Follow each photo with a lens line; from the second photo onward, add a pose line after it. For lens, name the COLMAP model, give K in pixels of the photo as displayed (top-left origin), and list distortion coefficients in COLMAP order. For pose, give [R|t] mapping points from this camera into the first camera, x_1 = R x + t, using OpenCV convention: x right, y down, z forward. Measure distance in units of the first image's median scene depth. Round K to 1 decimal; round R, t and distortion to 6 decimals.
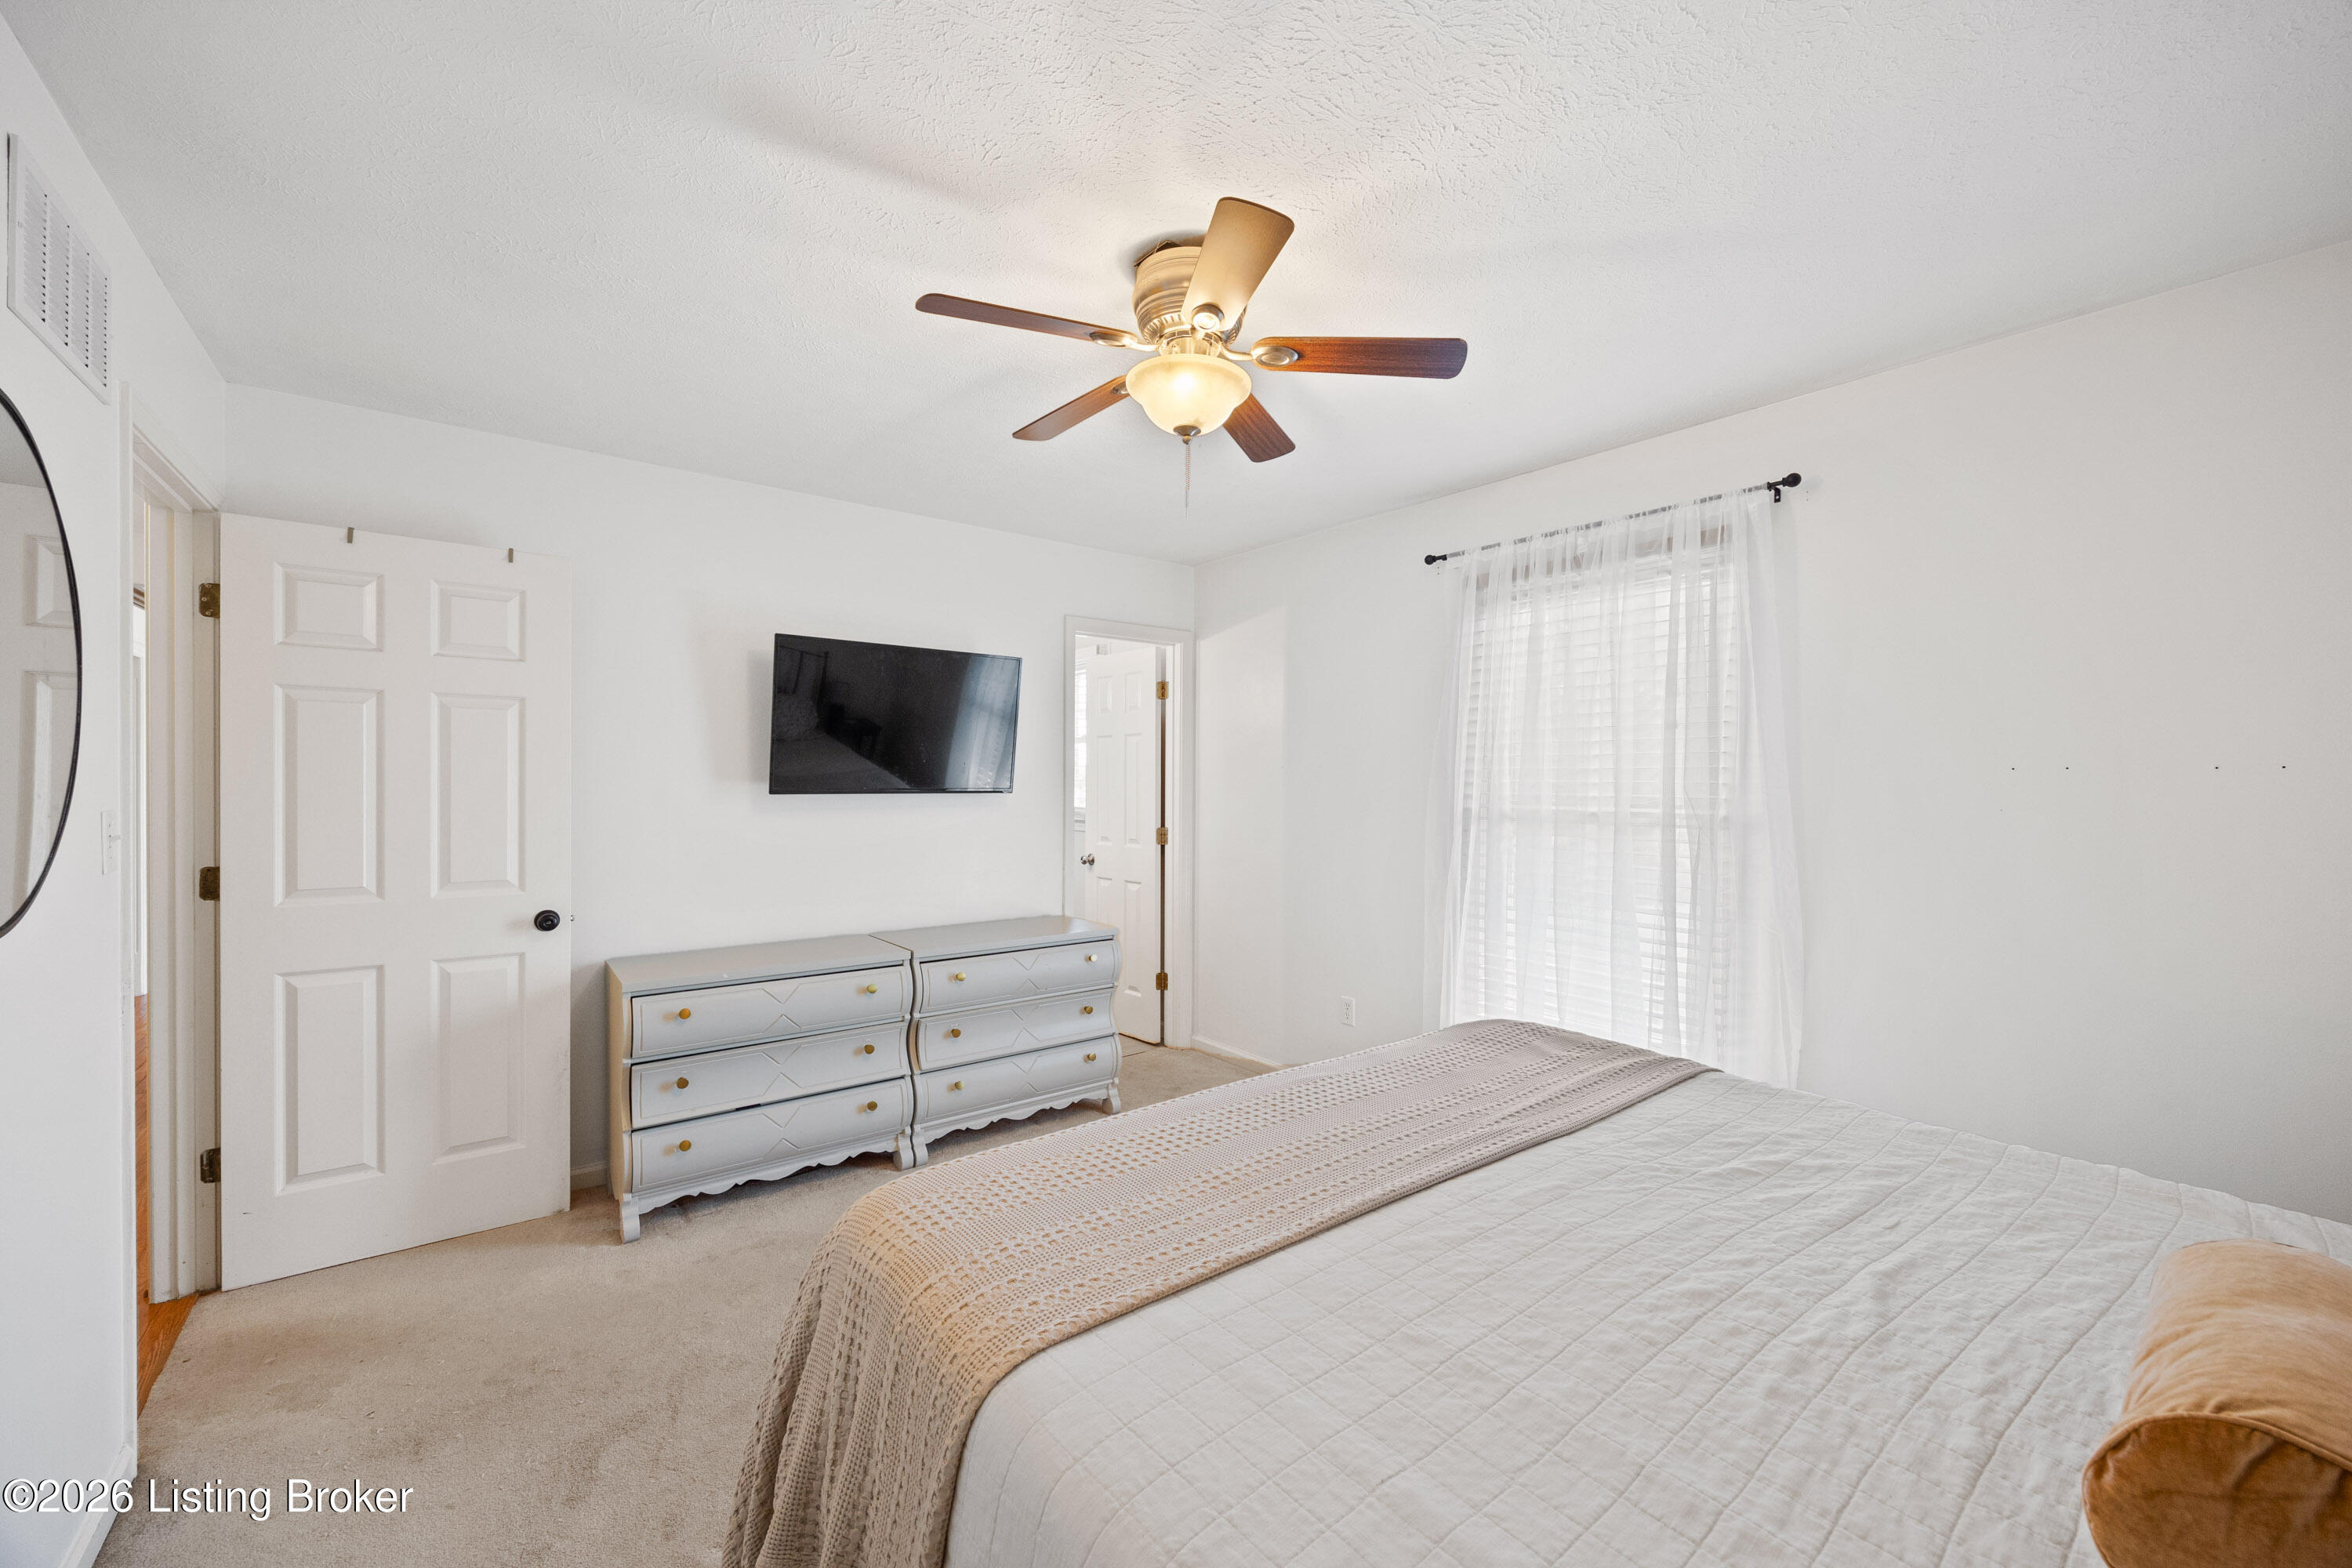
lens RADIAL K [[908.7, 0, 1178.3], [0, 908.7, 785.7], [0, 0, 1]] dist [0.000562, 0.000006]
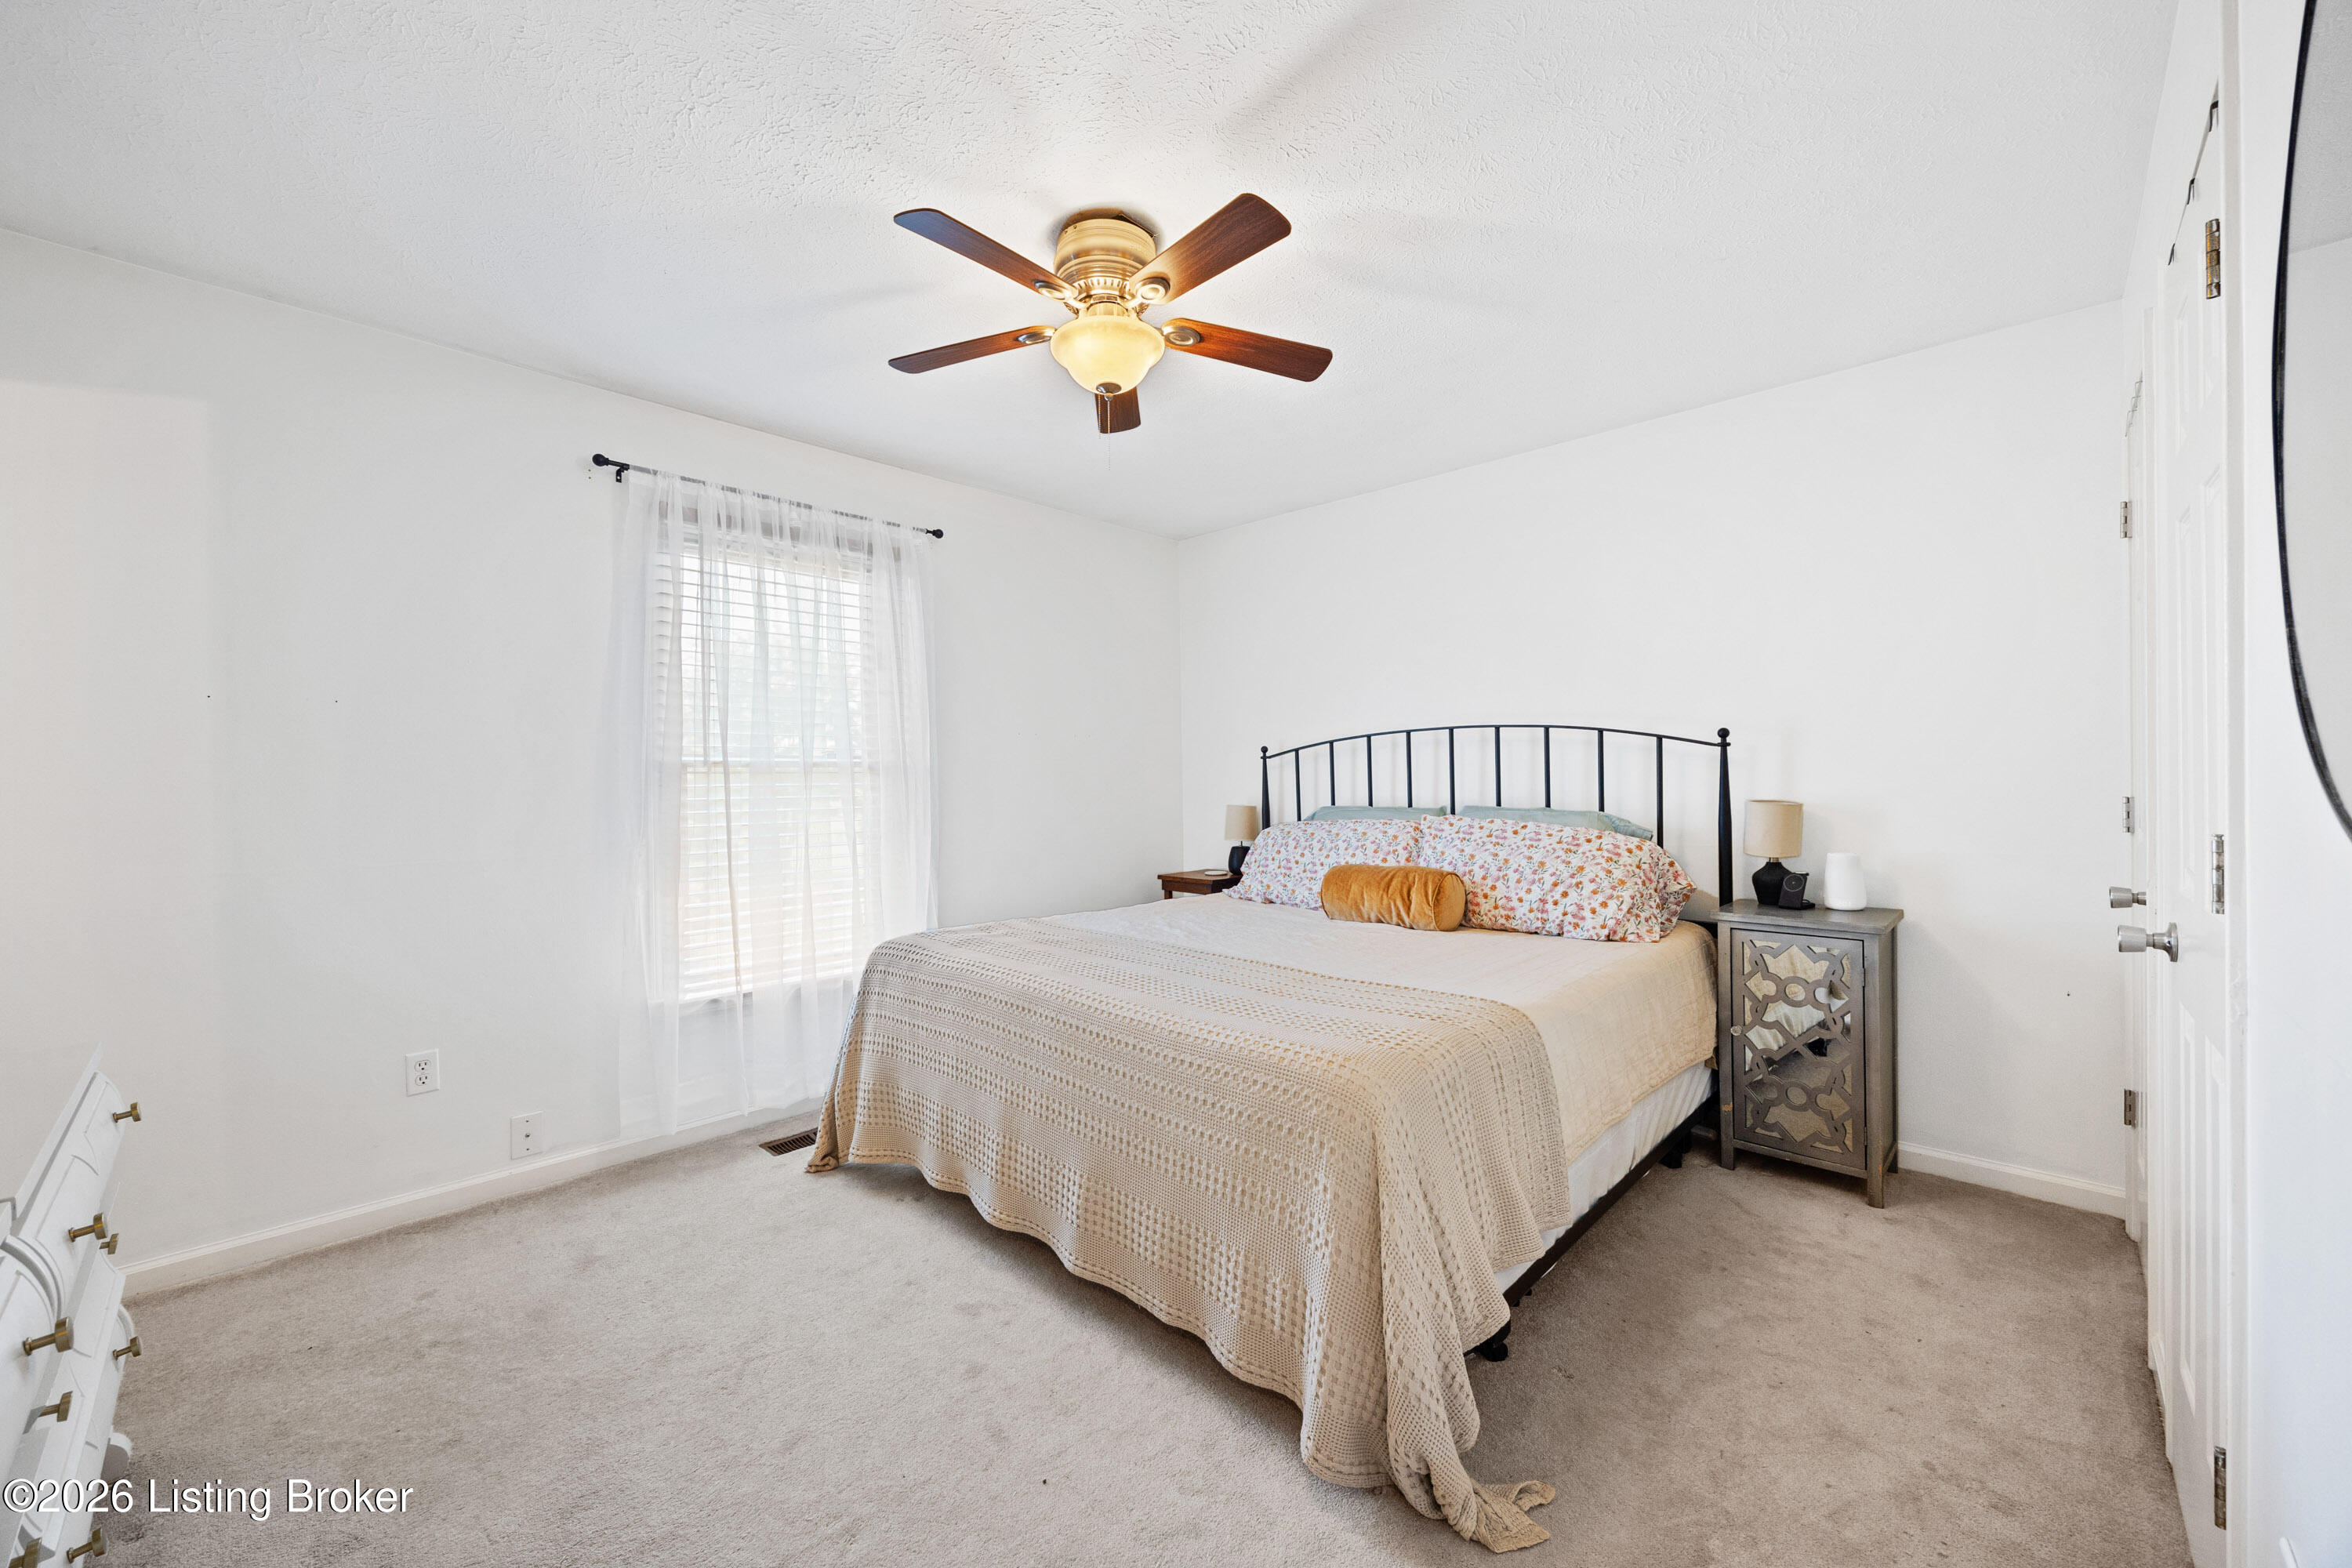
lens RADIAL K [[908.7, 0, 1176.5], [0, 908.7, 778.7], [0, 0, 1]] dist [0.000562, 0.000006]
pose [[-0.148284, -0.014083, 0.988844, -0.695955], [0.007992, 0.999849, 0.015438, 0.033580], [-0.988912, 0.010192, -0.148150, 0.693041]]
